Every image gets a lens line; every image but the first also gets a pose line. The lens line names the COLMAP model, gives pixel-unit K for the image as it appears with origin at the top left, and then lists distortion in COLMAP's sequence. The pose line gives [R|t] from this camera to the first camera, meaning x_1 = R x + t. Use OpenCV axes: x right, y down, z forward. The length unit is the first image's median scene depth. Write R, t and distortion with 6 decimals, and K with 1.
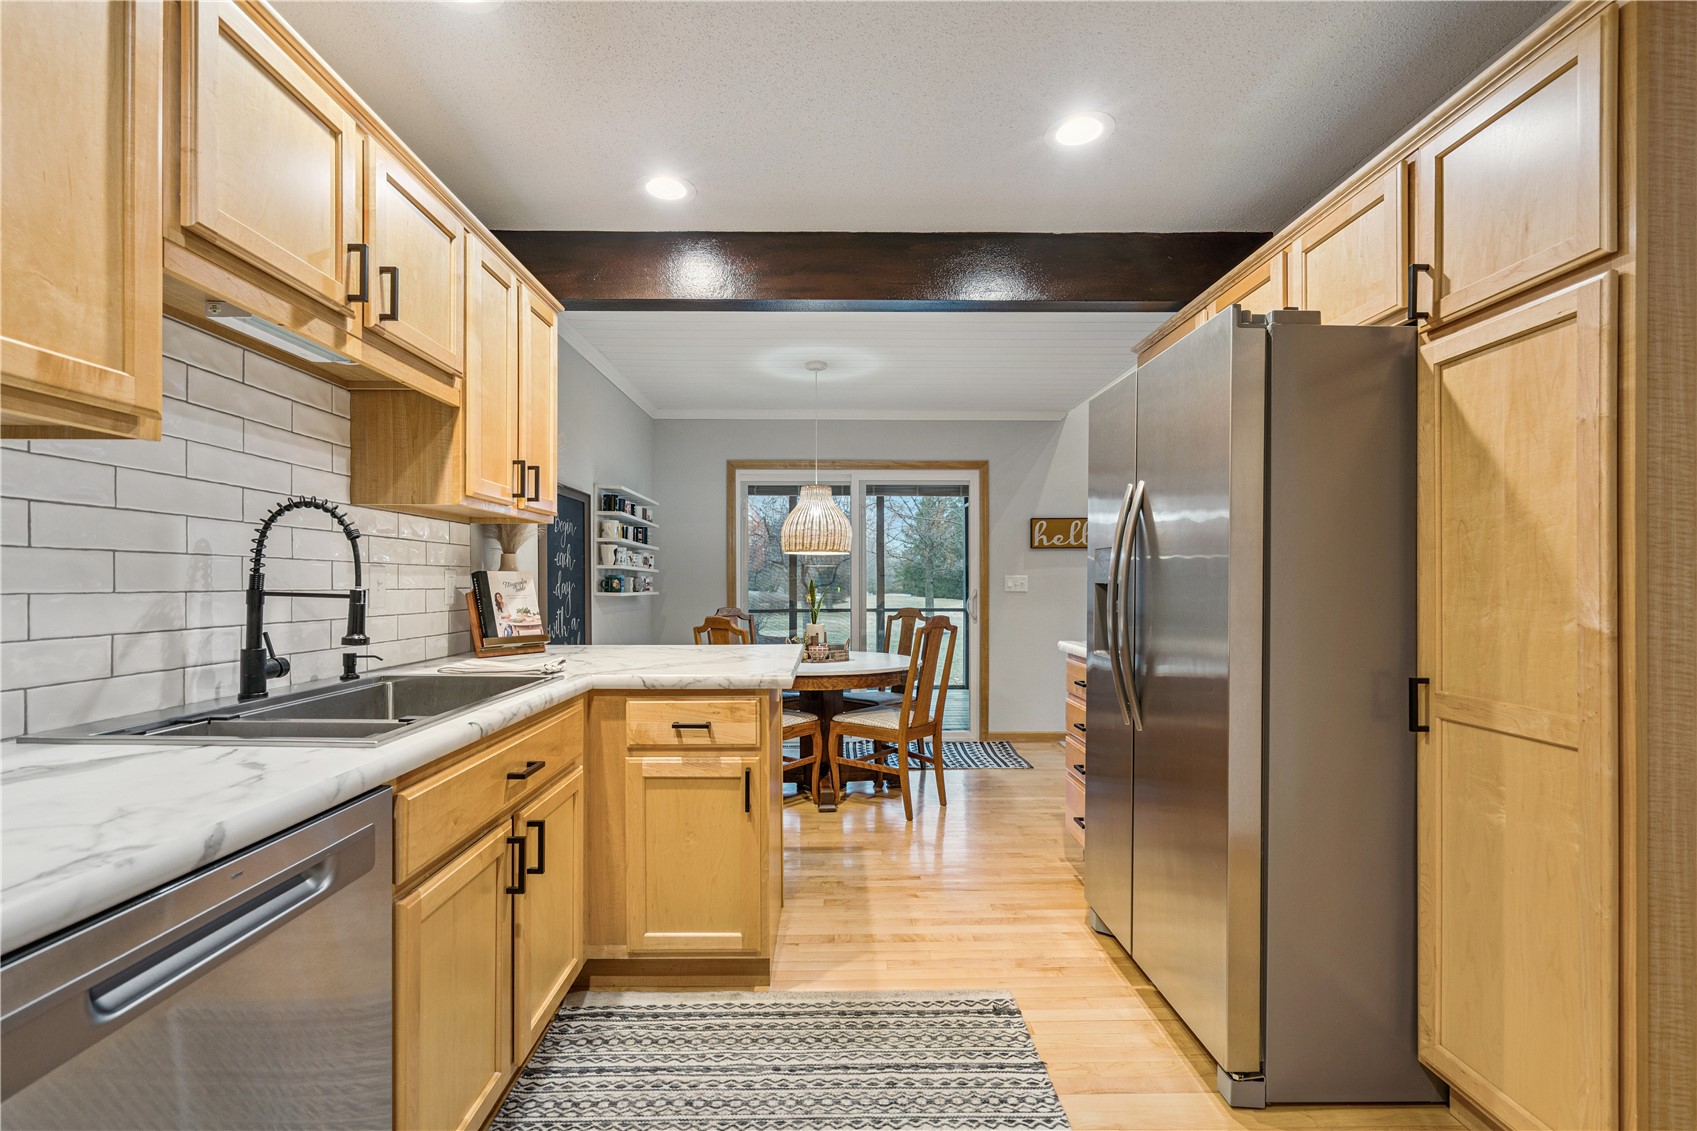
lens RADIAL K [[771.9, 0, 859.4], [0, 771.9, 588.0], [0, 0, 1]] dist [0.000016, 0.000282]
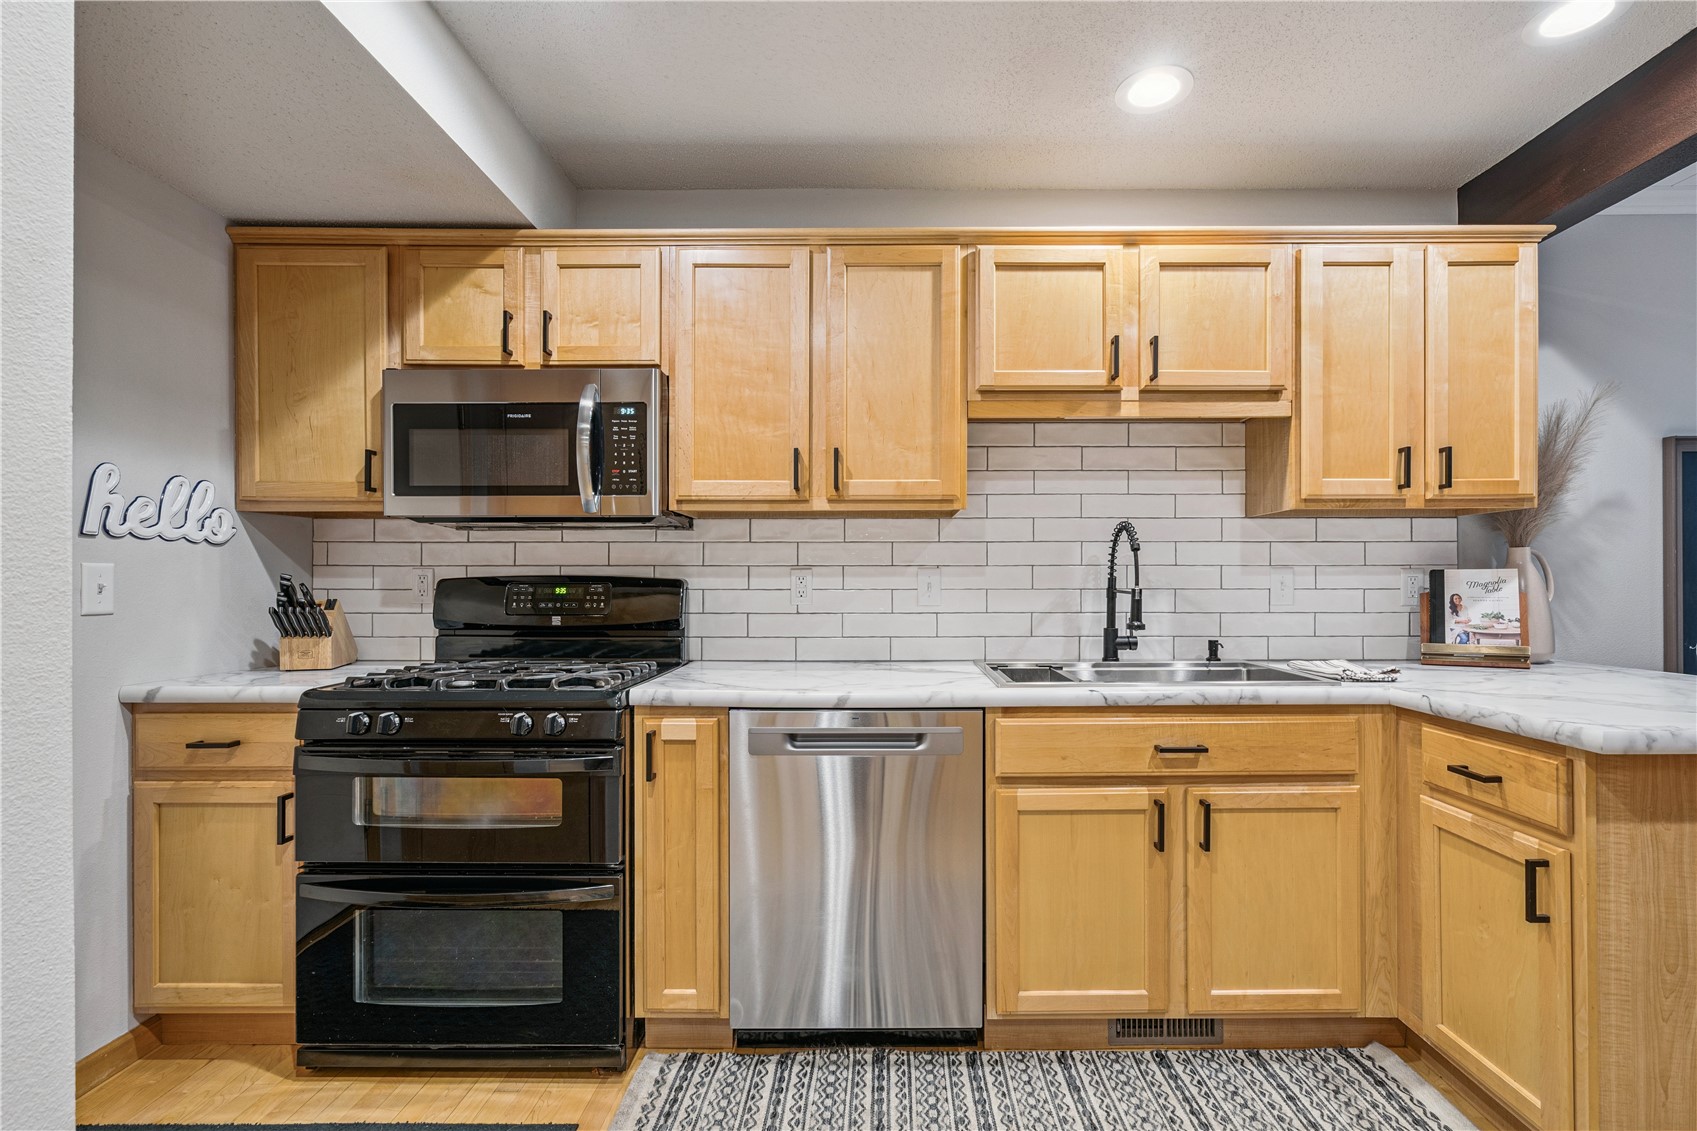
lens RADIAL K [[771.9, 0, 859.4], [0, 771.9, 588.0], [0, 0, 1]] dist [0.000016, 0.000282]
pose [[-0.036109, 0.001925, -0.999346, 0.557099], [-0.005161, 0.999984, 0.002112, 0.001445], [0.999335, 0.005234, -0.036098, 0.447666]]
